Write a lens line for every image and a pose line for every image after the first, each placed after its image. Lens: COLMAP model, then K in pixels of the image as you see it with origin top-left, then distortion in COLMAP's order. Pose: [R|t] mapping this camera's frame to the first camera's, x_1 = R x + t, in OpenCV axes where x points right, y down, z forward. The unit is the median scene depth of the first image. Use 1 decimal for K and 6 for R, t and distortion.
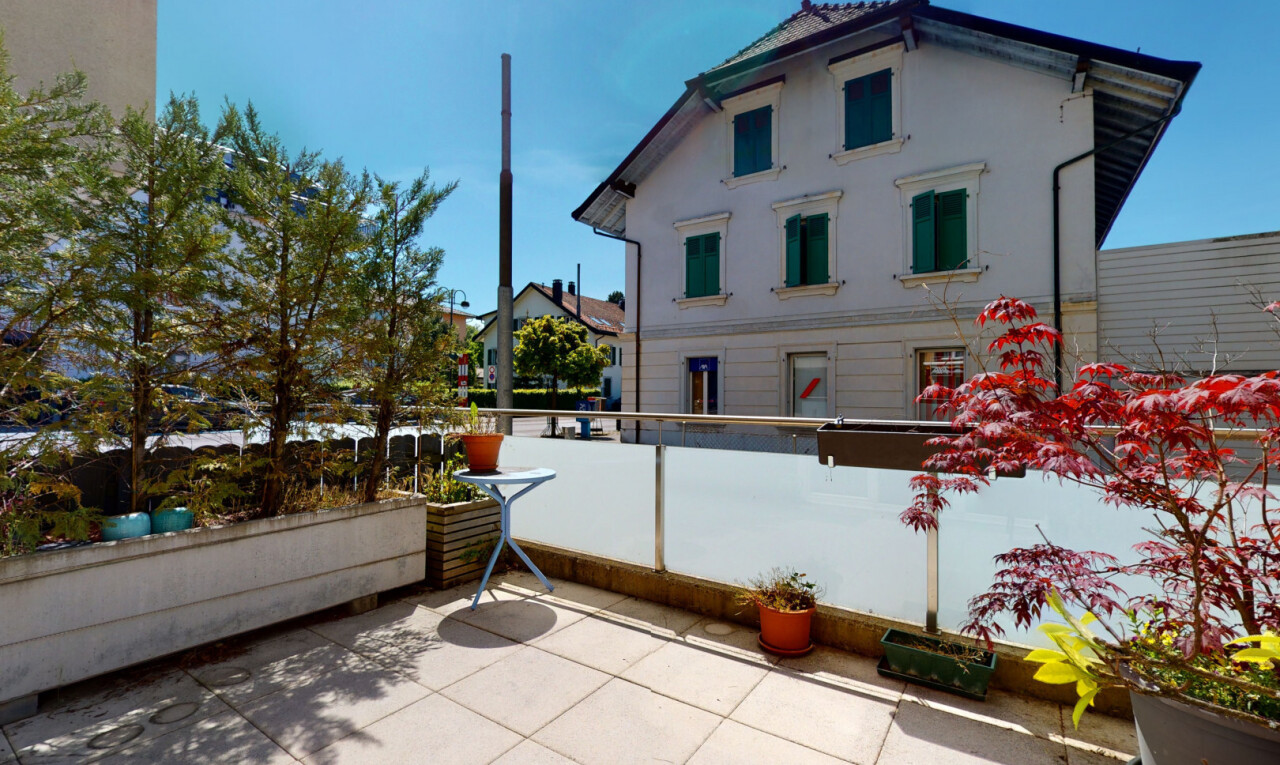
lens RADIAL K [[555.8, 0, 640.1], [0, 555.8, 386.8], [0, 0, 1]] dist [-0.004664, 0.000788]
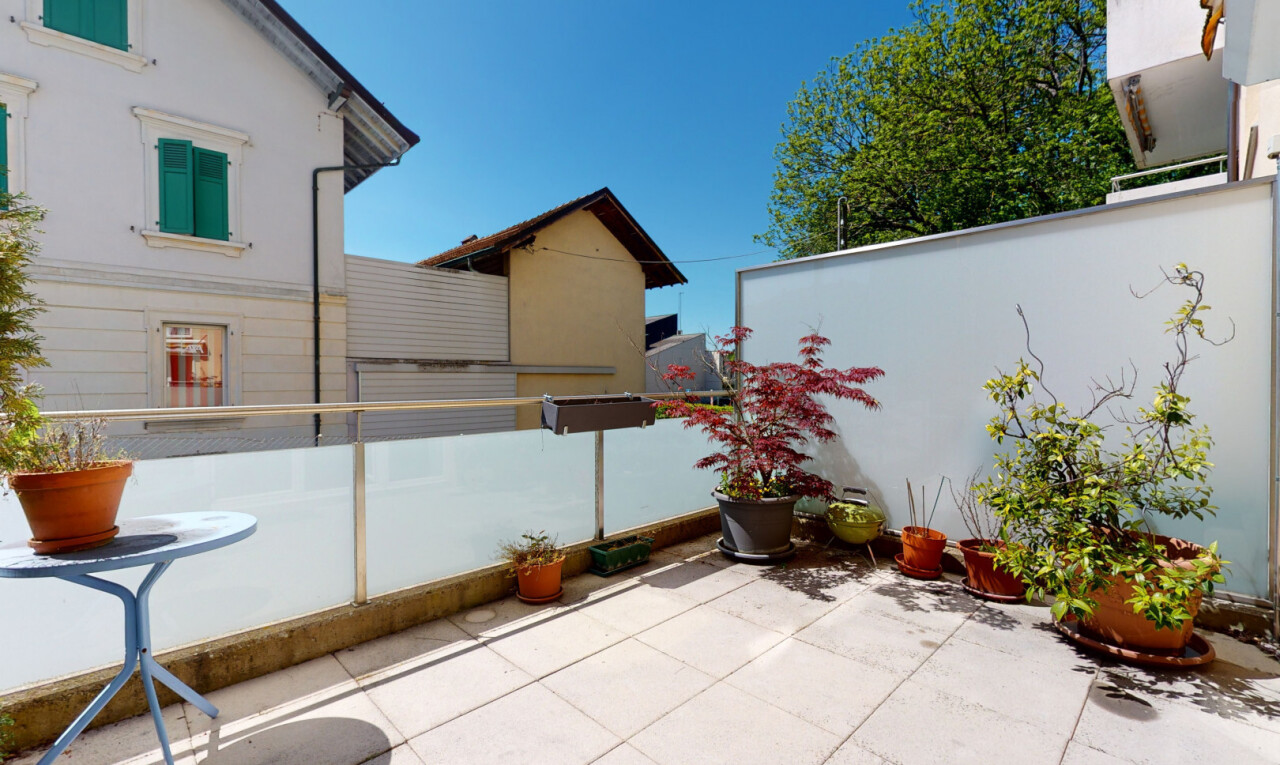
lens RADIAL K [[555.8, 0, 641.0], [0, 555.8, 381.7], [0, 0, 1]] dist [-0.004664, 0.000788]
pose [[0.196922, -0.013275, 0.980329, -0.457492], [-0.010276, 0.999825, 0.015603, 0.002282], [-0.980365, -0.013146, 0.196751, 0.326784]]
